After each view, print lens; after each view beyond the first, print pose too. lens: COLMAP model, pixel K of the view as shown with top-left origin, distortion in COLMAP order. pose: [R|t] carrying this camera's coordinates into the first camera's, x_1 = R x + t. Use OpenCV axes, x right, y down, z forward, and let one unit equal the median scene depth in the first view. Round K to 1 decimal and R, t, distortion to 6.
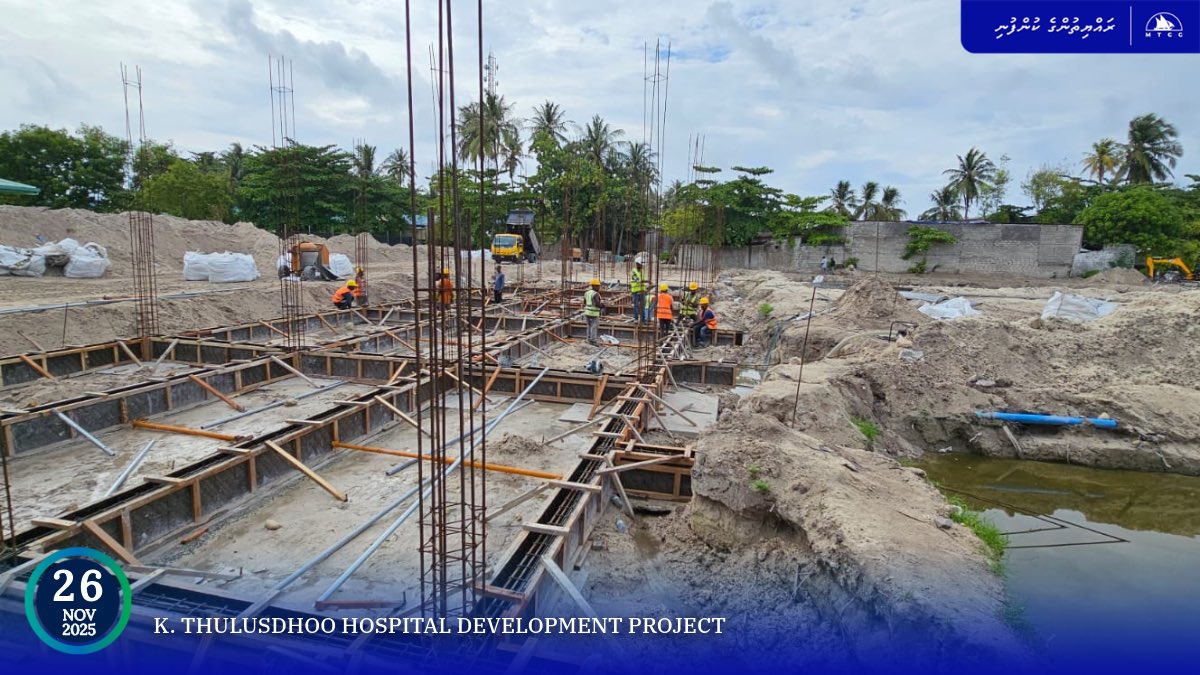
lens RADIAL K [[588.8, 0, 593.2], [0, 588.8, 330.6], [0, 0, 1]] dist [-0.000411, -0.000354]
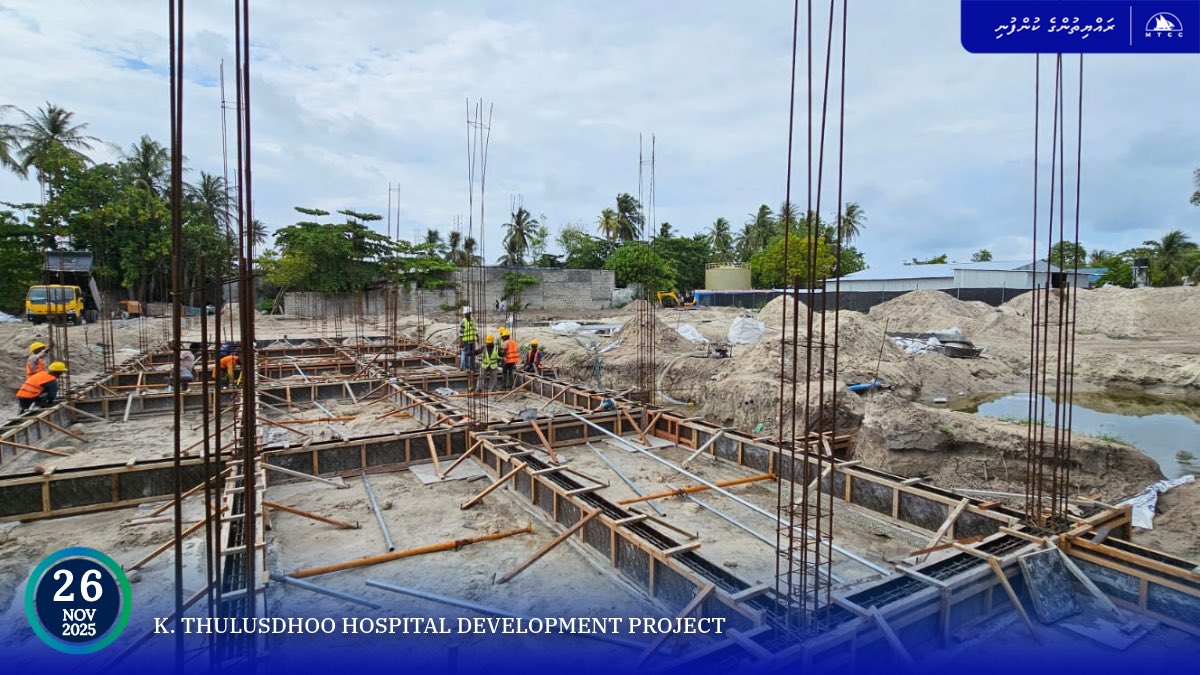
lens RADIAL K [[588.8, 0, 593.2], [0, 588.8, 330.6], [0, 0, 1]] dist [-0.000411, -0.000354]
pose [[0.730451, -0.072115, 0.679147, -0.126323], [0.121211, 0.992312, -0.024999, -0.009457], [-0.672123, 0.100581, 0.733576, 0.036047]]
